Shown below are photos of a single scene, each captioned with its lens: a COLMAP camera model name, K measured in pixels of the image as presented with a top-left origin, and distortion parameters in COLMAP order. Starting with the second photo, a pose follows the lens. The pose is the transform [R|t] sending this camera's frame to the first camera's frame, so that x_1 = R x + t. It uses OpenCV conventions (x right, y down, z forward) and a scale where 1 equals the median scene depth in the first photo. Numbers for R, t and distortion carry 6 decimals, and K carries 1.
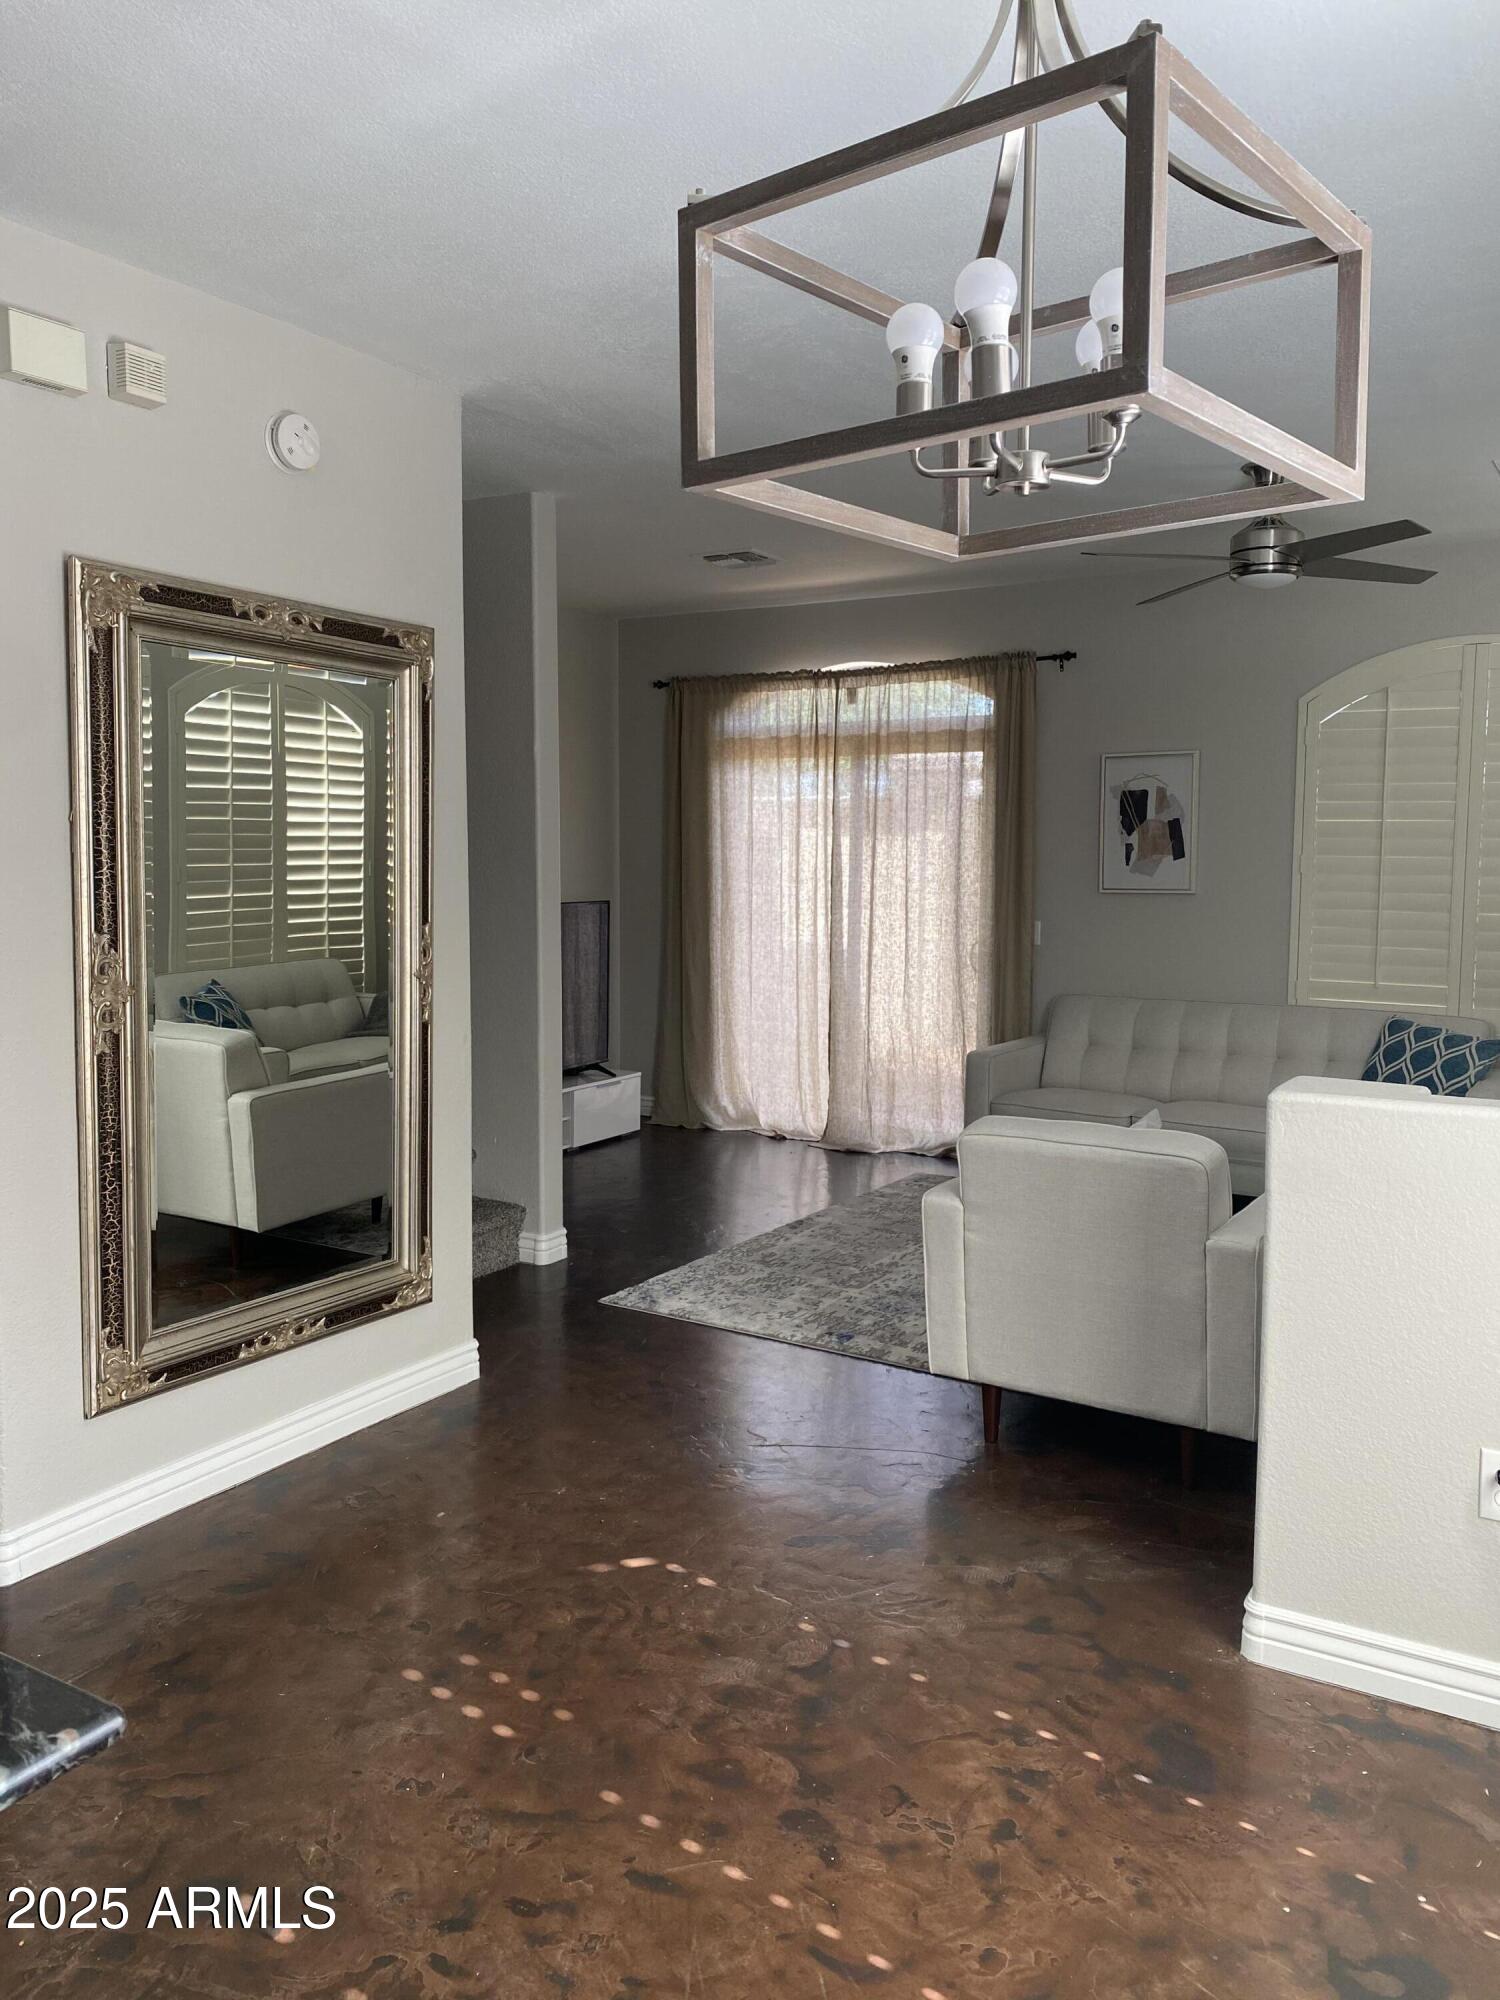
lens RADIAL K [[1497.4, 0, 734.2], [0, 1497.4, 999.0], [0, 0, 1]] dist [0.018147, -0.009587]
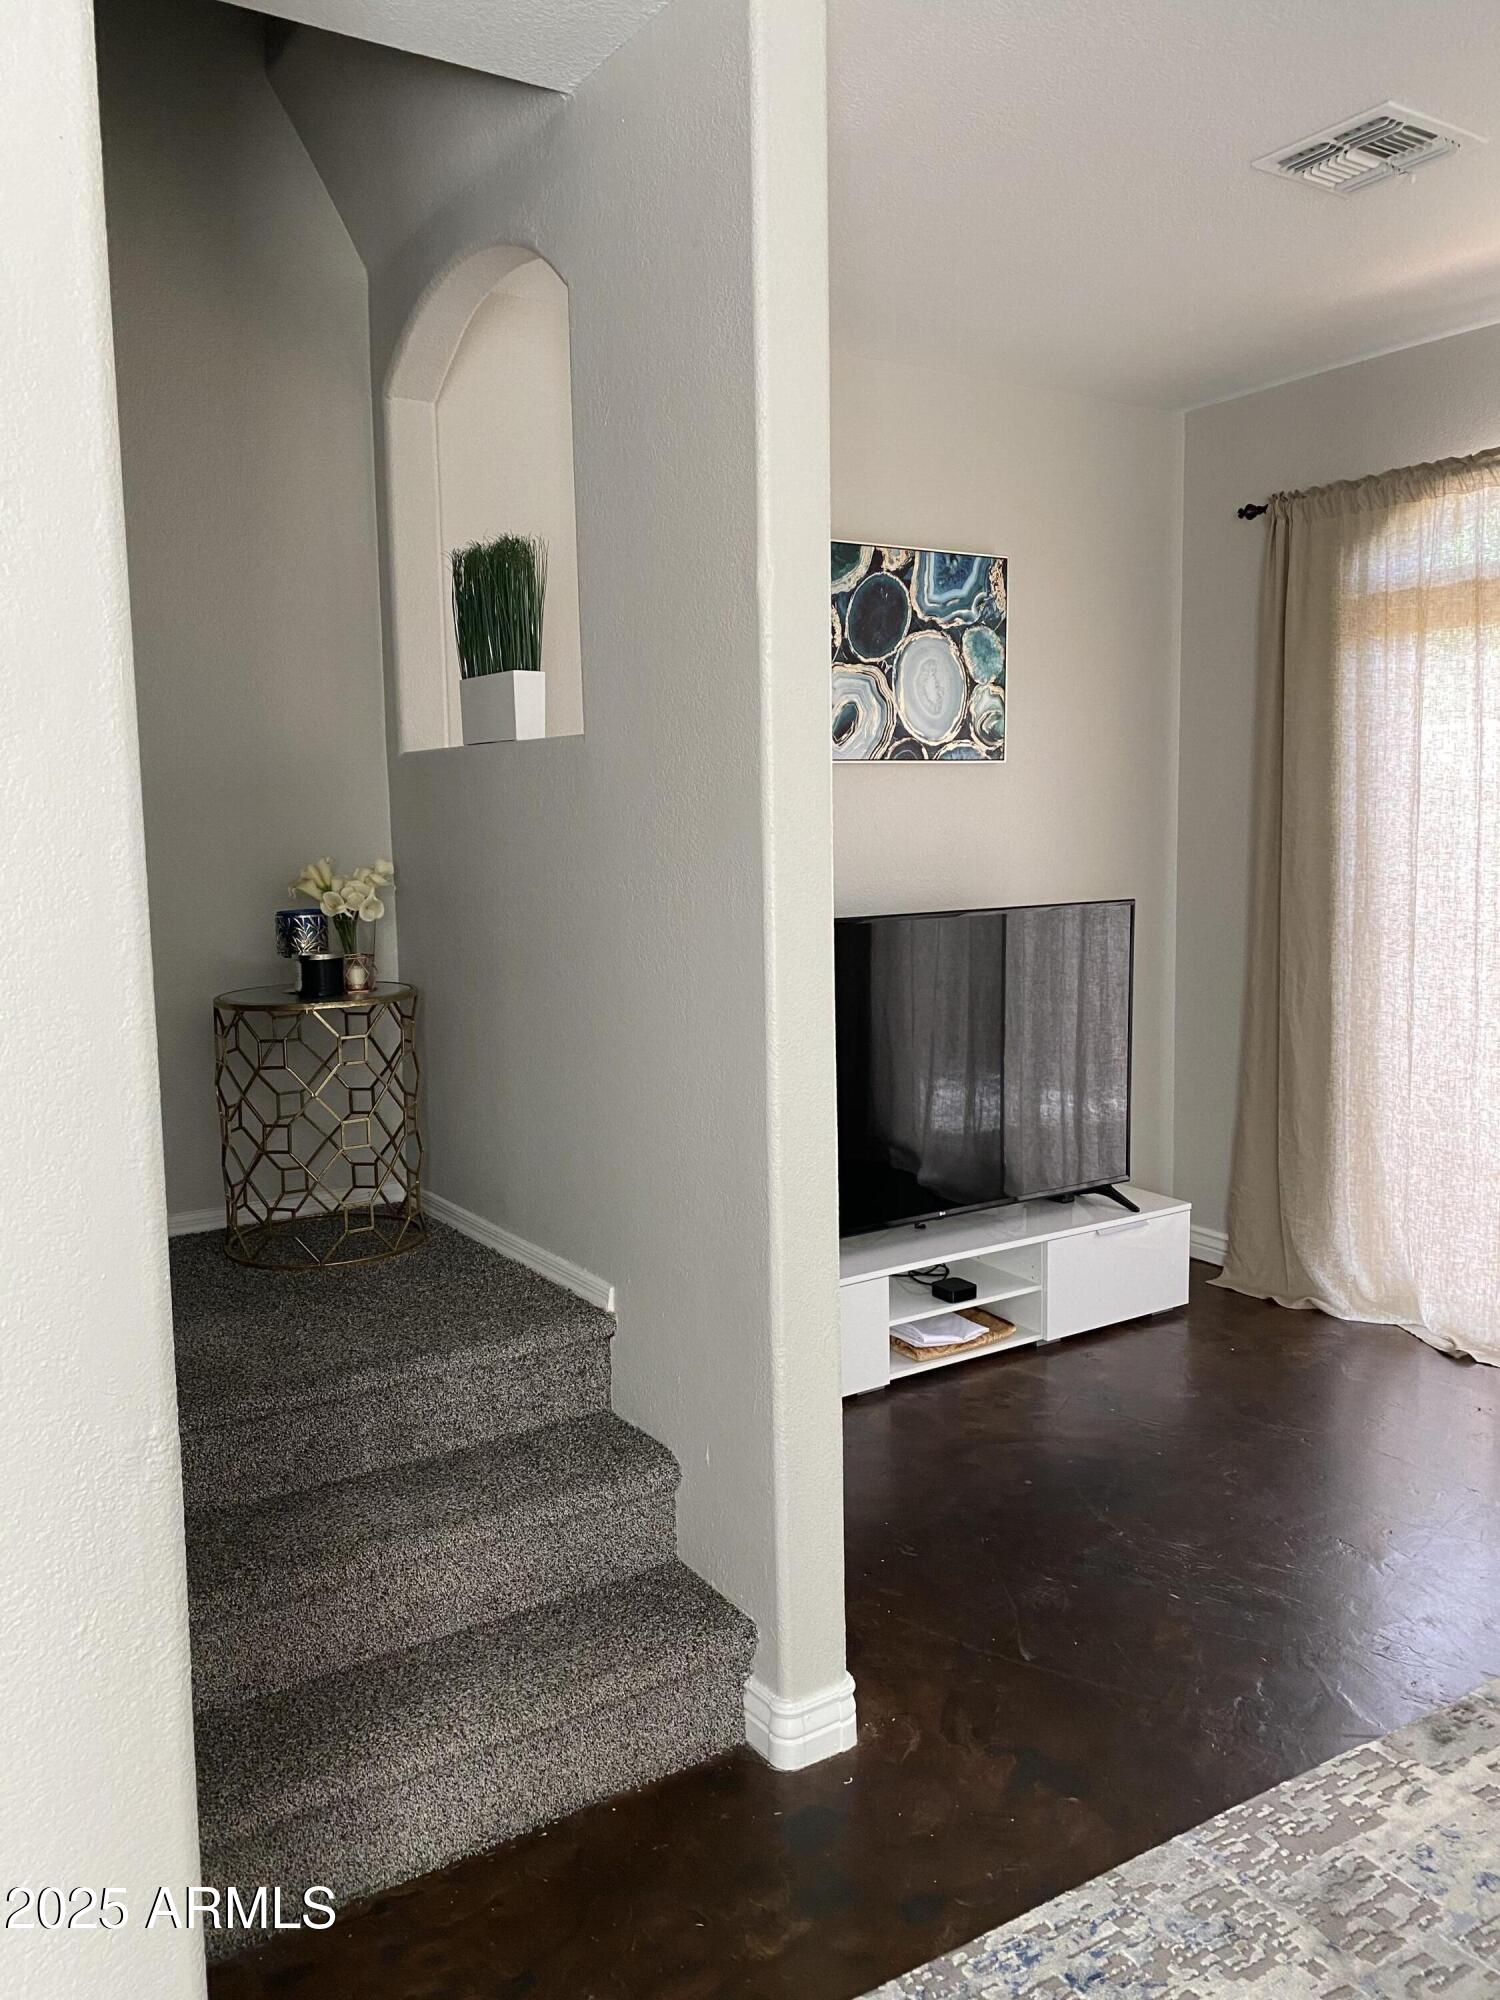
lens RADIAL K [[1497.4, 0, 763.7], [0, 1497.4, 965.7], [0, 0, 1]] dist [0.018147, -0.009587]
pose [[0.901042, 0.024812, -0.433021, 0.034389], [-0.023553, 0.999688, 0.008274, -0.040903], [0.433091, 0.002744, 0.901346, 0.421843]]
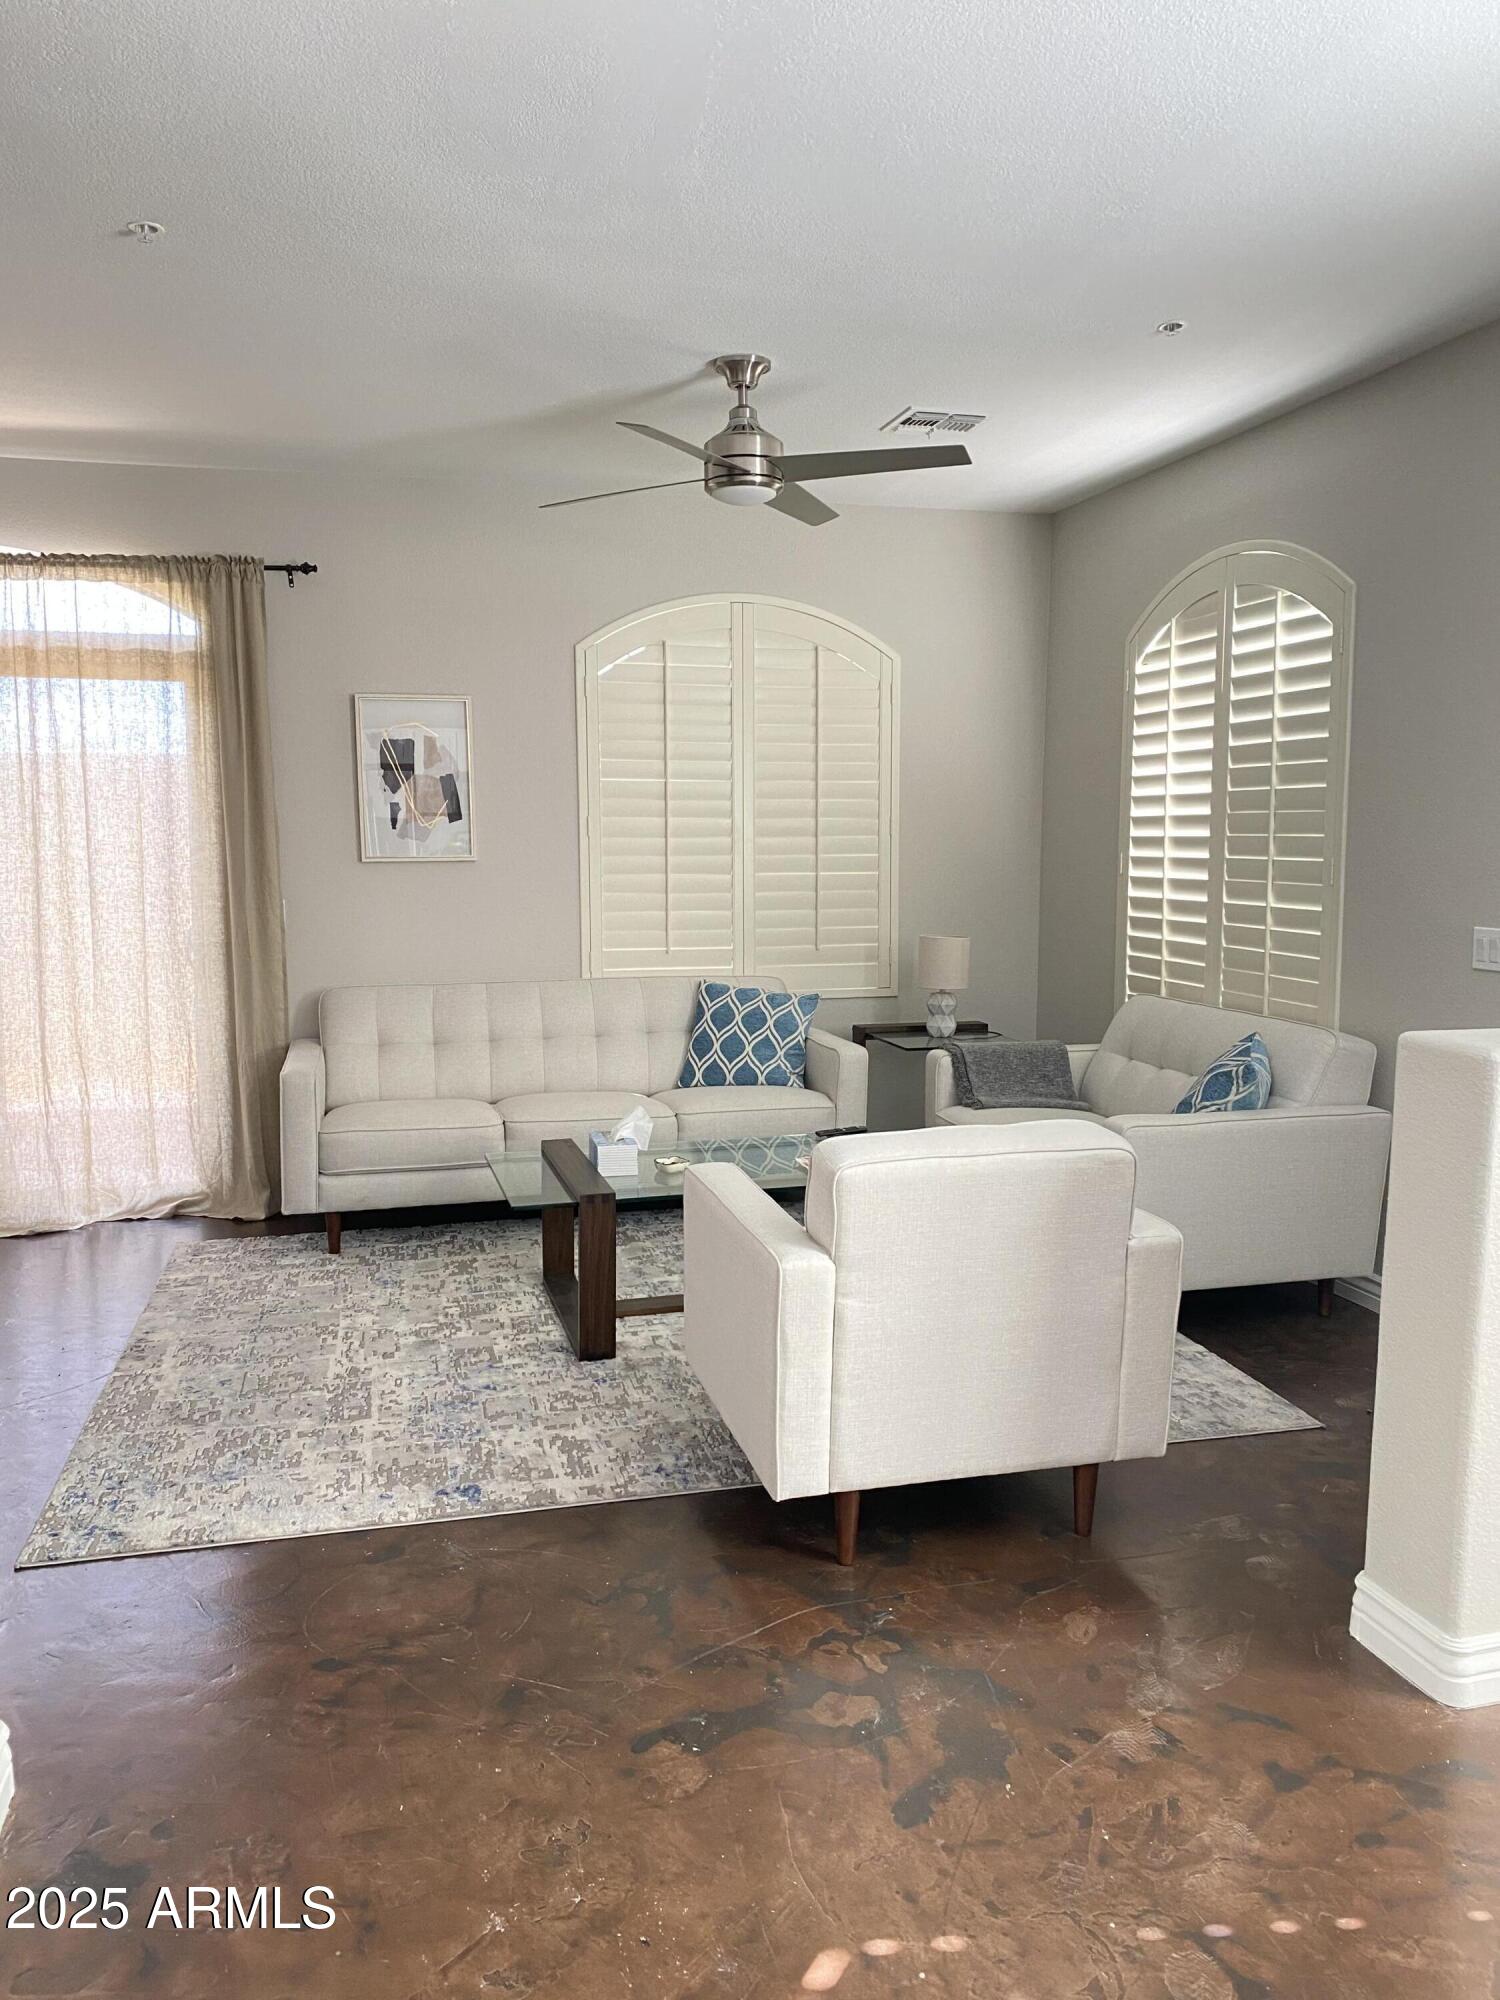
lens RADIAL K [[1497.4, 0, 745.2], [0, 1497.4, 999.2], [0, 0, 1]] dist [0.018147, -0.009587]
pose [[0.684742, -0.086985, 0.723576, -0.236165], [0.080030, 0.995822, 0.043978, -0.016590], [-0.724378, 0.027794, 0.688843, 0.305525]]
